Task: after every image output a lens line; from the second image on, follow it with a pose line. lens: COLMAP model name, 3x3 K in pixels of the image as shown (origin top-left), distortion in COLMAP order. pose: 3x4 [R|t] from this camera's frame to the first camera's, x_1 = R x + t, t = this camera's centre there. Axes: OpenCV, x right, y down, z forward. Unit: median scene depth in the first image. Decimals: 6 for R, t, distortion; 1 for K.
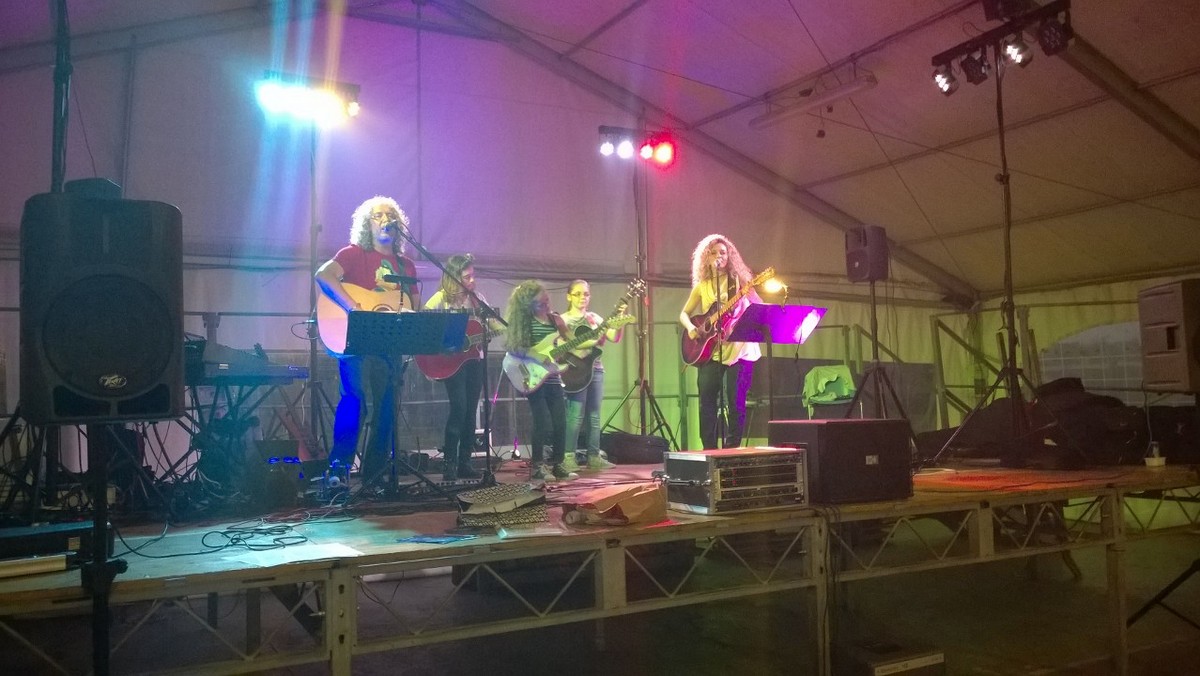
lens RADIAL K [[927.3, 0, 580.8], [0, 927.3, 340.6], [0, 0, 1]] dist [-0.002940, 0.000234]
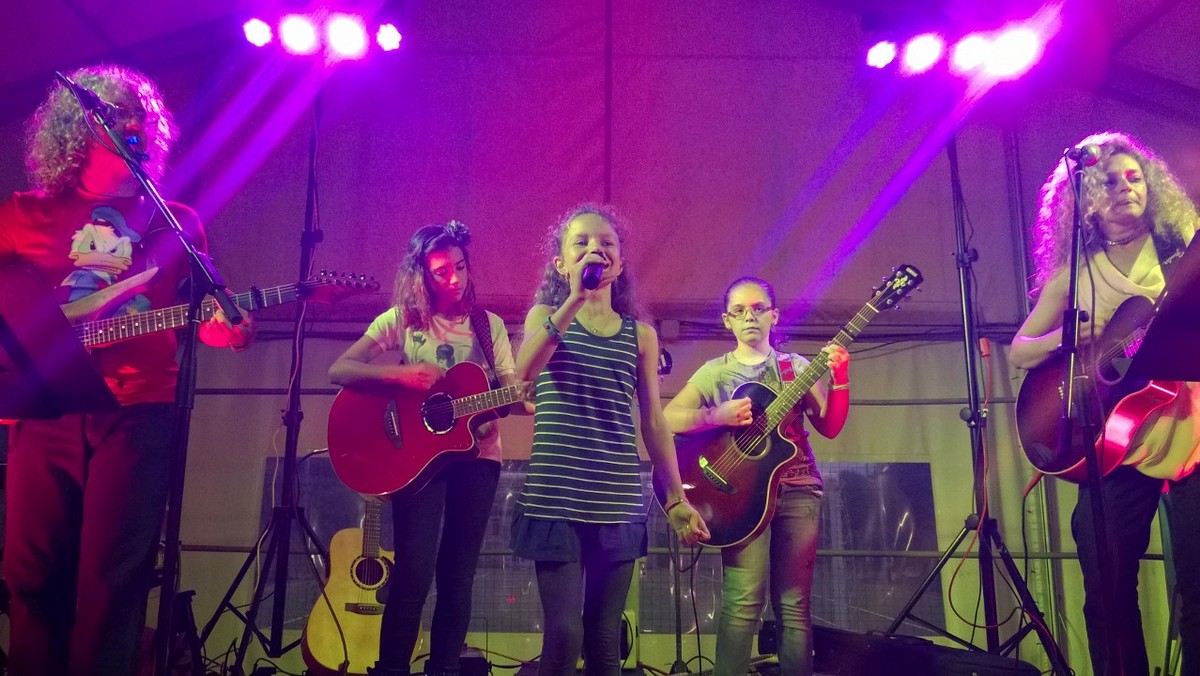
lens RADIAL K [[928.6, 0, 586.3], [0, 928.6, 341.2], [0, 0, 1]] dist [-0.000957, -0.001924]
pose [[0.886319, -0.062681, -0.458813, 0.123260], [-0.001414, 0.990426, -0.138038, 0.022486], [0.463072, 0.122995, 0.877745, 0.563207]]
